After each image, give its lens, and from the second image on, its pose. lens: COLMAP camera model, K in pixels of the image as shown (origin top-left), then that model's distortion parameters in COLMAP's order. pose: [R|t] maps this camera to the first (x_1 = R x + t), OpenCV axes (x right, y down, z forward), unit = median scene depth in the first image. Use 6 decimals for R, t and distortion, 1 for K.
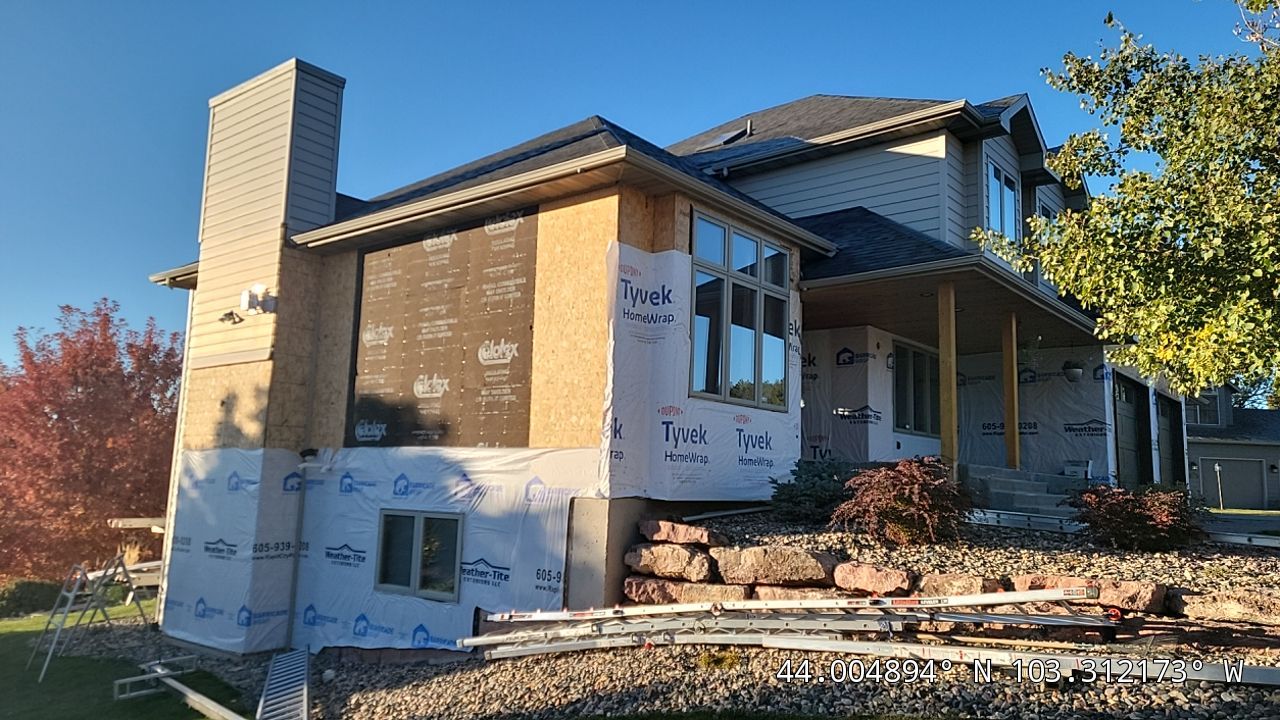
lens RADIAL K [[996.2, 0, 637.4], [0, 996.2, 358.2], [0, 0, 1]] dist [0.076194, 0.001869]
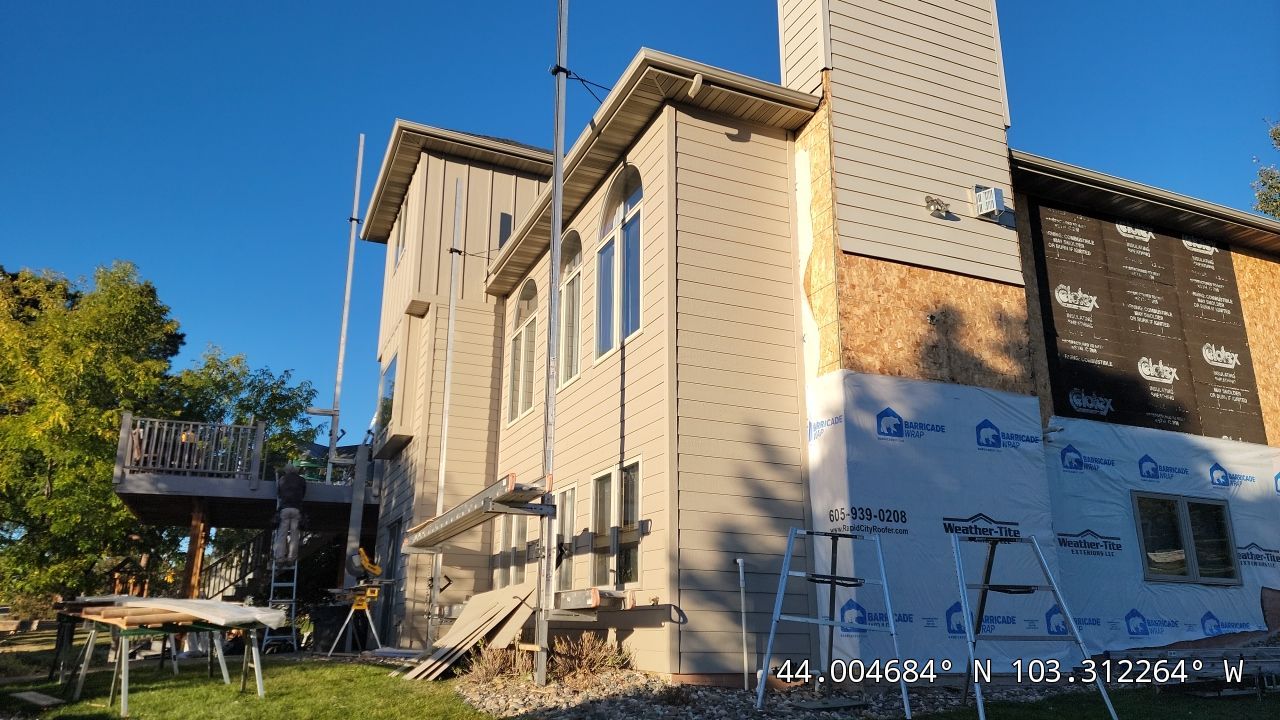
lens RADIAL K [[907.3, 0, 636.0], [0, 907.3, 356.1], [0, 0, 1]] dist [-0.003896, -0.006470]
pose [[0.440147, 0.231259, 0.867635, -1.223411], [-0.122070, 0.972706, -0.197340, 0.255458], [-0.889590, -0.019053, 0.456363, 1.060905]]
